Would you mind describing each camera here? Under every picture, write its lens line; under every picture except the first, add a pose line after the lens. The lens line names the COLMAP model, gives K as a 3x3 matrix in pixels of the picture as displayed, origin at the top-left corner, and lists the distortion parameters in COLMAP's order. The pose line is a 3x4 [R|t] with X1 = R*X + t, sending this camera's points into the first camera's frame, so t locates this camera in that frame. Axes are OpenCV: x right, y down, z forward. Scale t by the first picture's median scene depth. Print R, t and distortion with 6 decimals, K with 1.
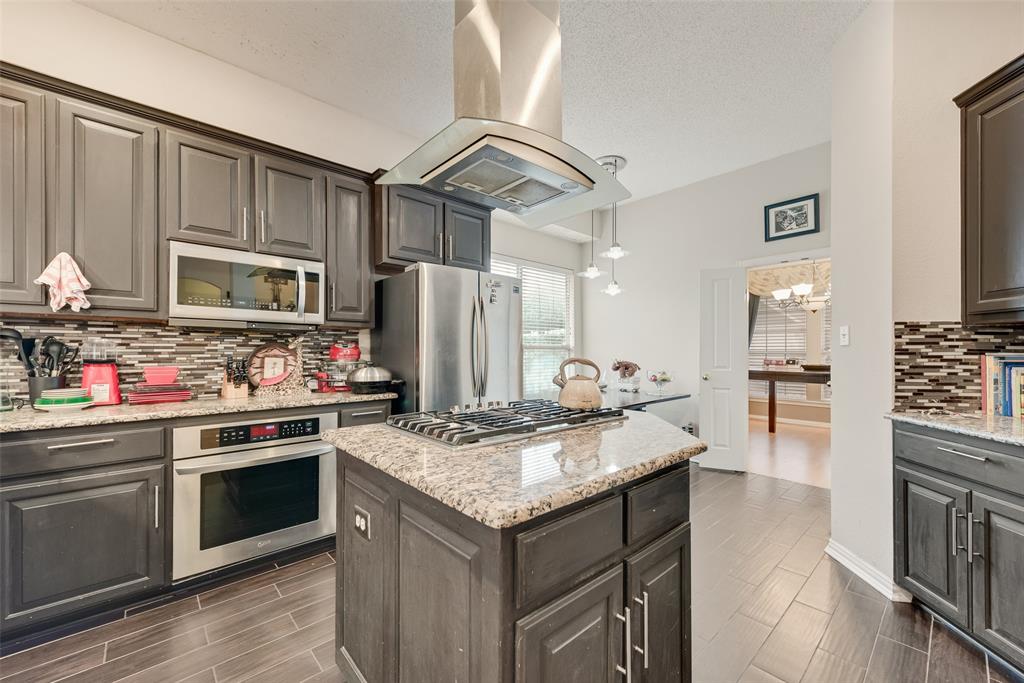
lens RADIAL K [[401.8, 0, 507.5], [0, 401.8, 354.2], [0, 0, 1]] dist [0.015134, -0.004747]
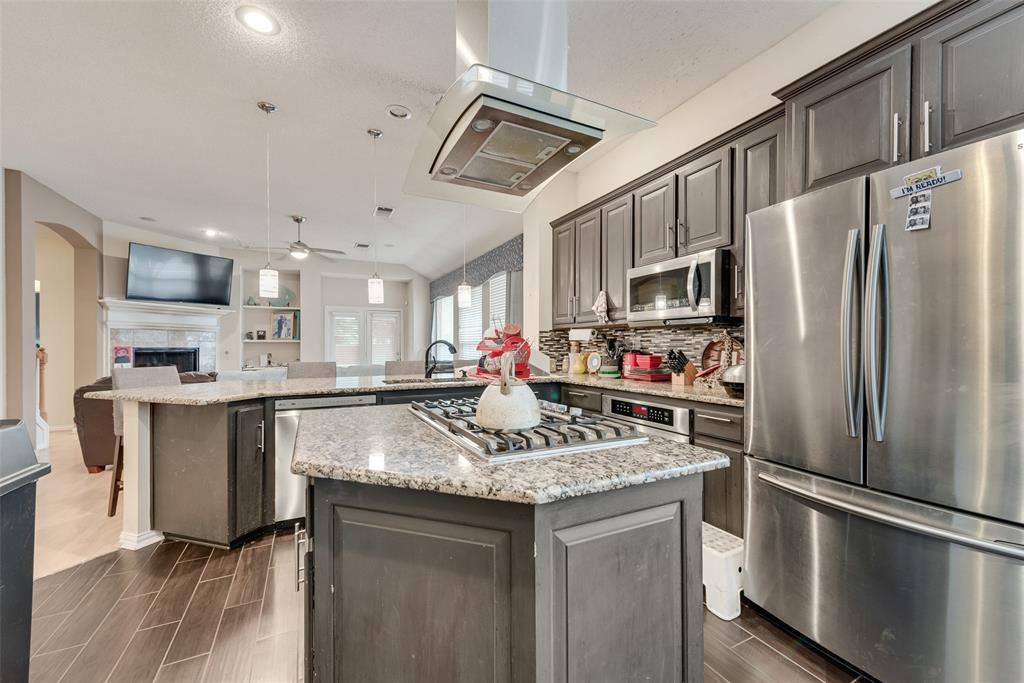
lens RADIAL K [[401.8, 0, 514.0], [0, 401.8, 350.9], [0, 0, 1]] dist [0.015134, -0.004747]
pose [[-0.257781, 0.012449, -0.966123, 0.647454], [-0.003697, 0.999897, 0.013870, -0.004526], [0.966196, 0.007147, -0.257708, 0.922762]]
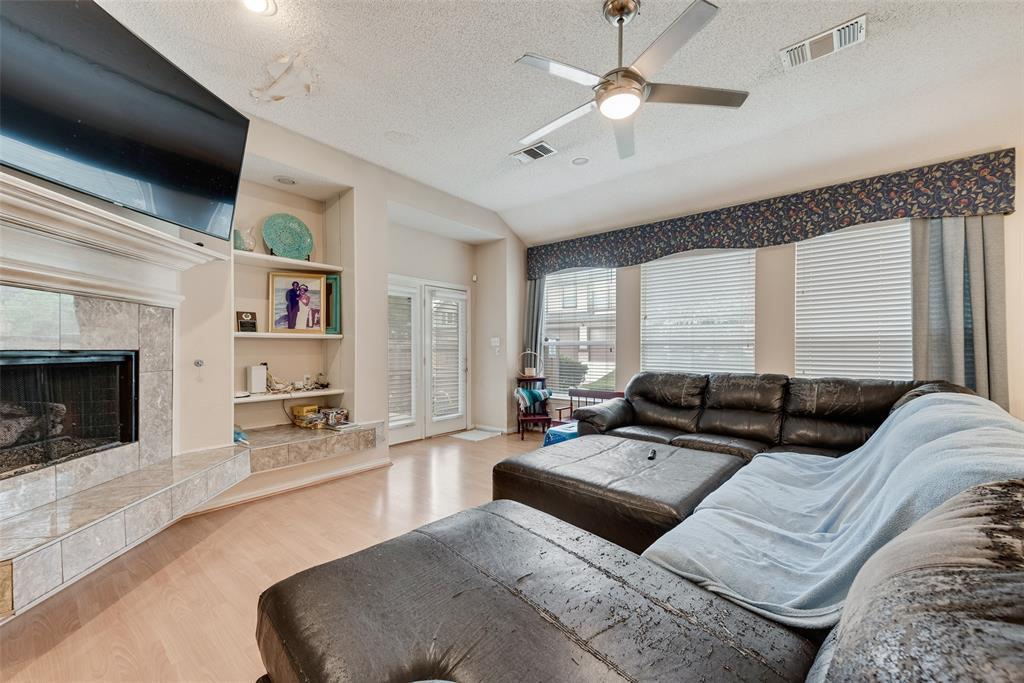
lens RADIAL K [[401.8, 0, 507.7], [0, 401.8, 346.7], [0, 0, 1]] dist [0.015134, -0.004747]
pose [[0.140005, -0.002548, -0.990147, -0.528468], [-0.006775, 0.999971, -0.003532, 0.010518], [0.990128, 0.007203, 0.139984, -1.398083]]
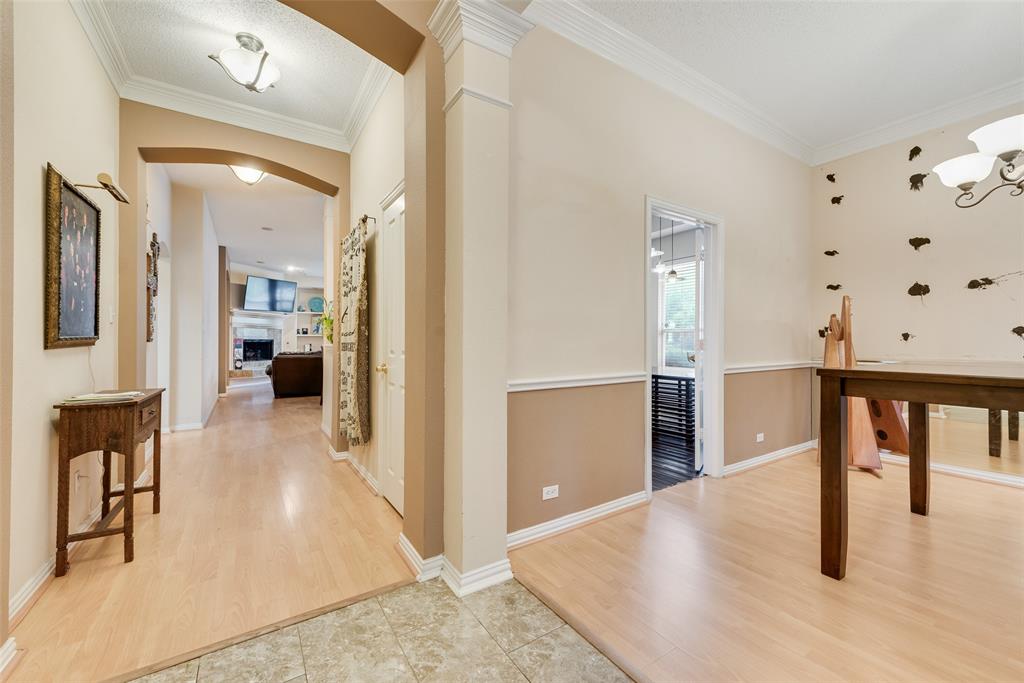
lens RADIAL K [[401.8, 0, 513.8], [0, 401.8, 340.3], [0, 0, 1]] dist [0.015134, -0.004747]
pose [[-0.151584, -0.004259, -0.988435, 2.554359], [-0.004265, 0.999984, -0.003654, 0.037996], [0.988435, 0.003662, -0.151600, 1.315630]]
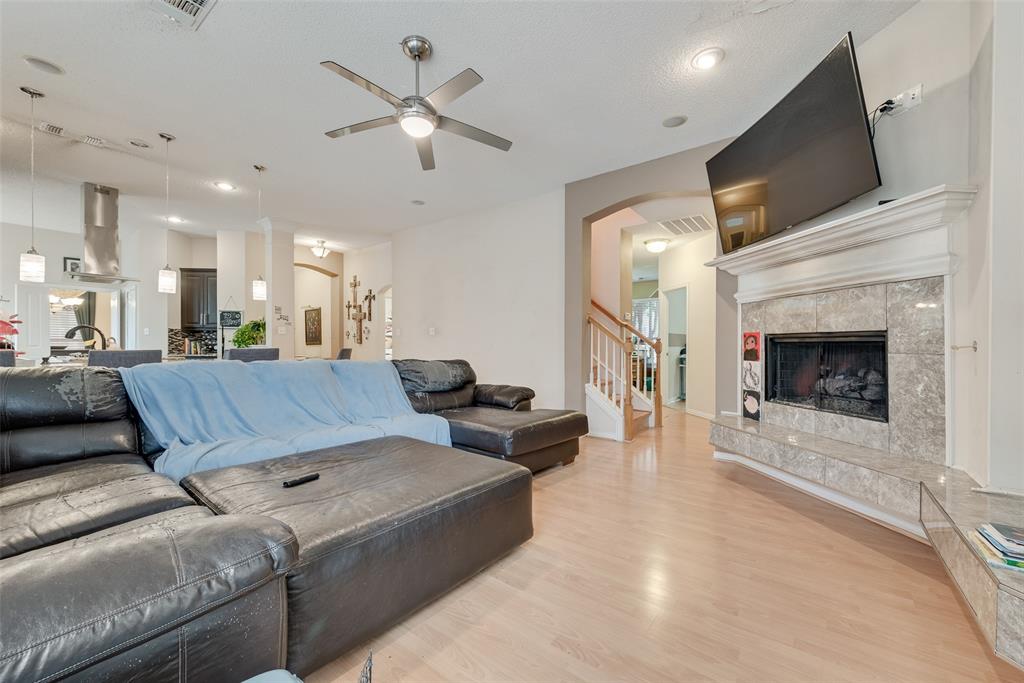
lens RADIAL K [[401.8, 0, 507.2], [0, 401.8, 341.7], [0, 0, 1]] dist [0.015134, -0.004747]
pose [[-0.187904, 0.005465, 0.982172, -2.596716], [0.004003, 0.999980, -0.004798, 0.053648], [-0.982179, 0.003030, -0.187922, -1.040312]]
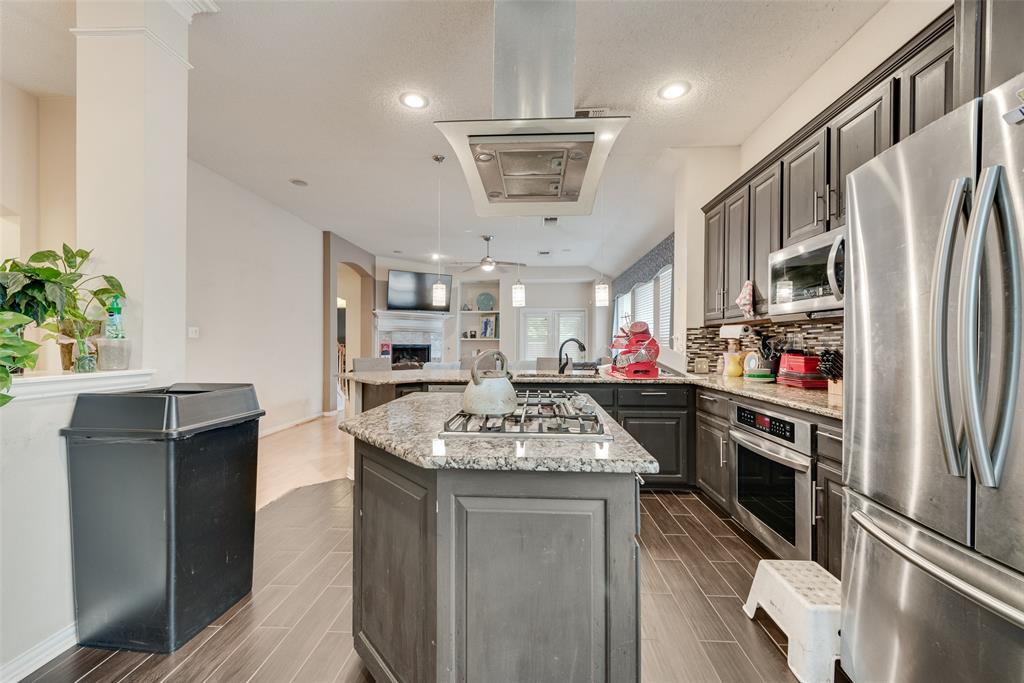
lens RADIAL K [[401.8, 0, 516.6], [0, 401.8, 347.0], [0, 0, 1]] dist [0.015134, -0.004747]
pose [[-0.700427, 0.004525, -0.713710, 0.551736], [-0.005841, 0.999910, 0.012073, -0.006588], [0.713700, 0.012625, -0.700337, 1.238478]]
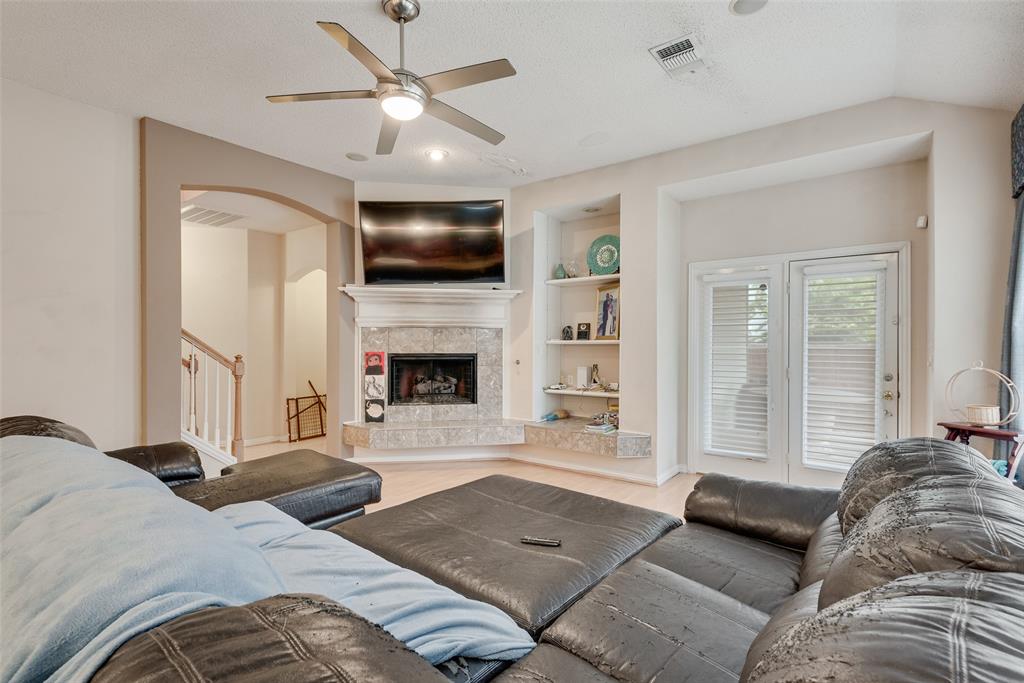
lens RADIAL K [[486.9, 0, 514.0], [0, 486.9, 344.3], [0, 0, 1]] dist [0.015439, -0.000029]
pose [[-0.982096, -0.001840, -0.188370, -1.470894], [-0.002686, 0.999987, 0.004235, -0.032494], [0.188360, 0.004665, -0.982089, 0.121039]]
